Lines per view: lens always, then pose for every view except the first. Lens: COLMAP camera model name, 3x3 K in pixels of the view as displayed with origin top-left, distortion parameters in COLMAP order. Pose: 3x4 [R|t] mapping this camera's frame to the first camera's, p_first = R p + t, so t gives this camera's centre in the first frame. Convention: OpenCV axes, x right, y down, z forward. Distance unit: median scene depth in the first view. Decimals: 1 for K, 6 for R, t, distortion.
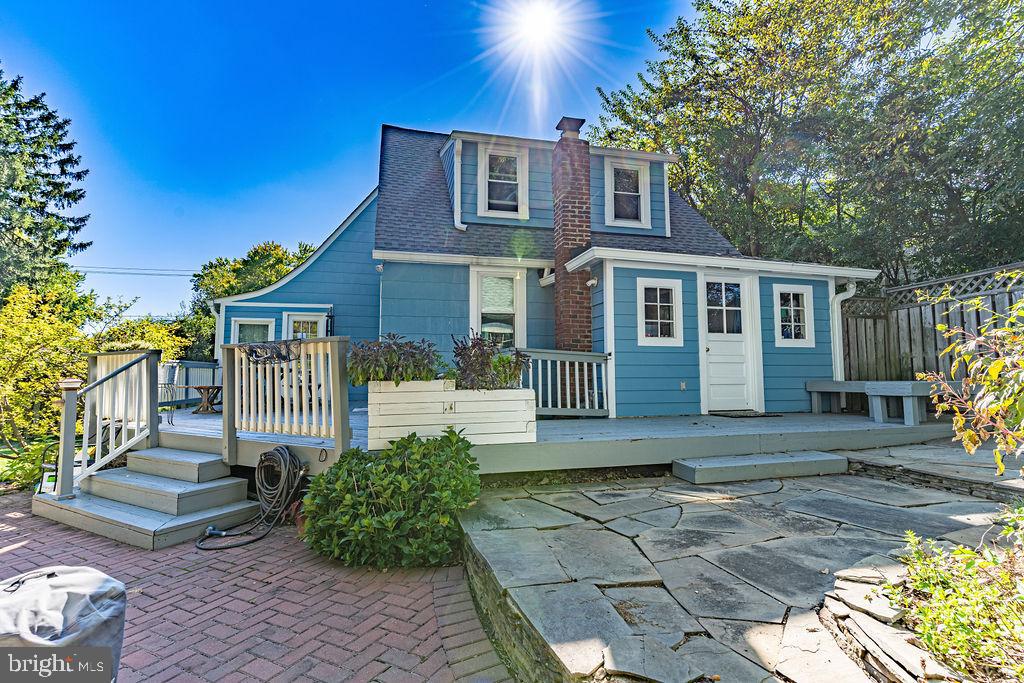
lens RADIAL K [[484.4, 0, 537.5], [0, 484.4, 331.8], [0, 0, 1]] dist [0.009656, -0.001589]
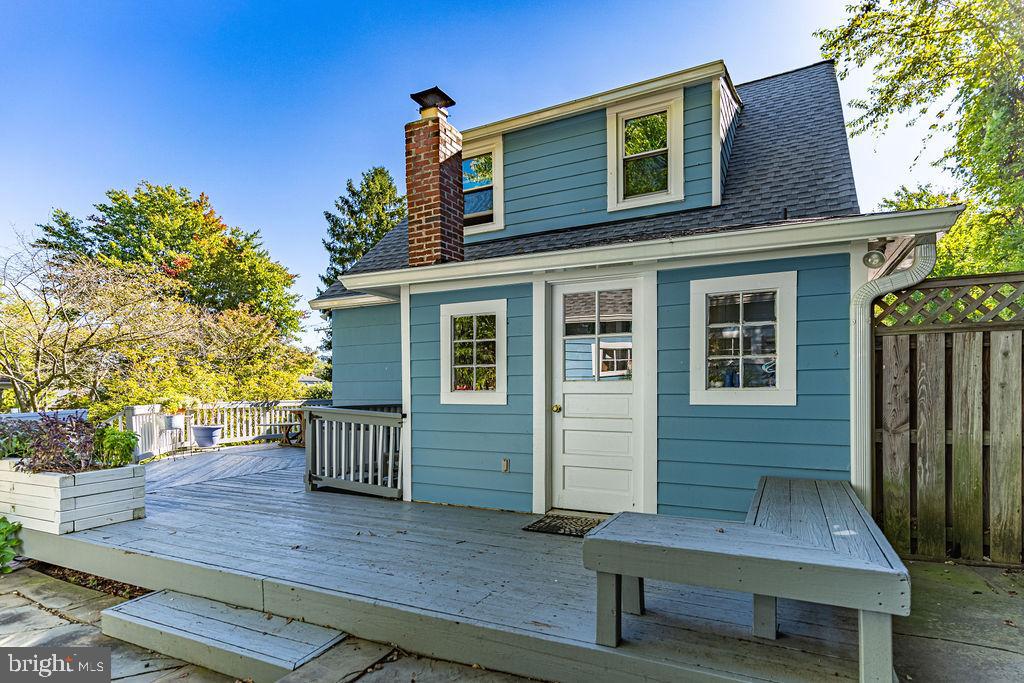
lens RADIAL K [[507.3, 0, 561.2], [0, 507.3, 387.4], [0, 0, 1]] dist [0.006445, -0.002269]
pose [[0.764442, 0.000578, -0.644692, 0.750197], [0.058694, 0.995784, 0.070488, -0.033821], [0.642015, -0.091724, 0.761185, 0.515069]]
